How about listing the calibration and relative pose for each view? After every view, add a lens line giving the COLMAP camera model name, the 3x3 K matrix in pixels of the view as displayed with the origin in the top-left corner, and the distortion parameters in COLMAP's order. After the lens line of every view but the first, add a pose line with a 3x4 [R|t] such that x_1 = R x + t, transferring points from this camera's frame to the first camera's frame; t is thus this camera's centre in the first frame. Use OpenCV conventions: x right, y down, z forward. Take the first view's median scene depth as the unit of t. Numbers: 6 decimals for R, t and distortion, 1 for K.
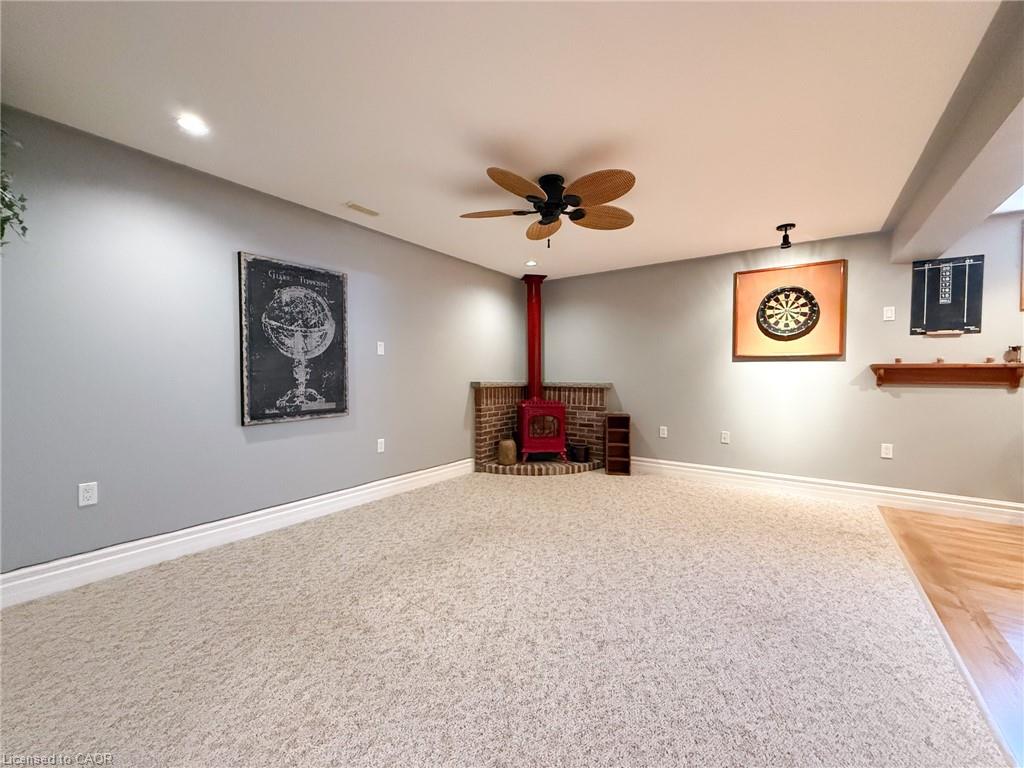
lens RADIAL K [[408.5, 0, 510.4], [0, 408.5, 383.3], [0, 0, 1]] dist [-0.000445, 0.000445]
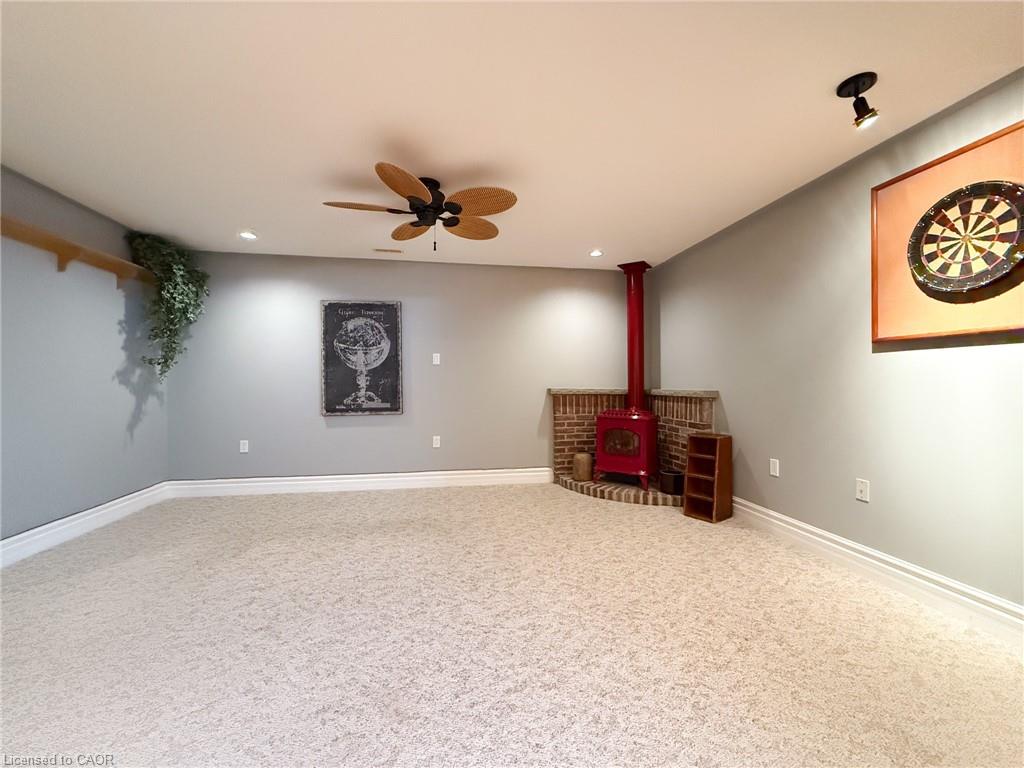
lens RADIAL K [[408.5, 0, 510.4], [0, 408.5, 383.3], [0, 0, 1]] dist [-0.000445, 0.000445]
pose [[0.711548, -0.005915, -0.702613, 0.746728], [-0.011202, 0.999742, -0.019761, 0.006056], [0.702548, 0.021932, 0.711298, 0.351832]]
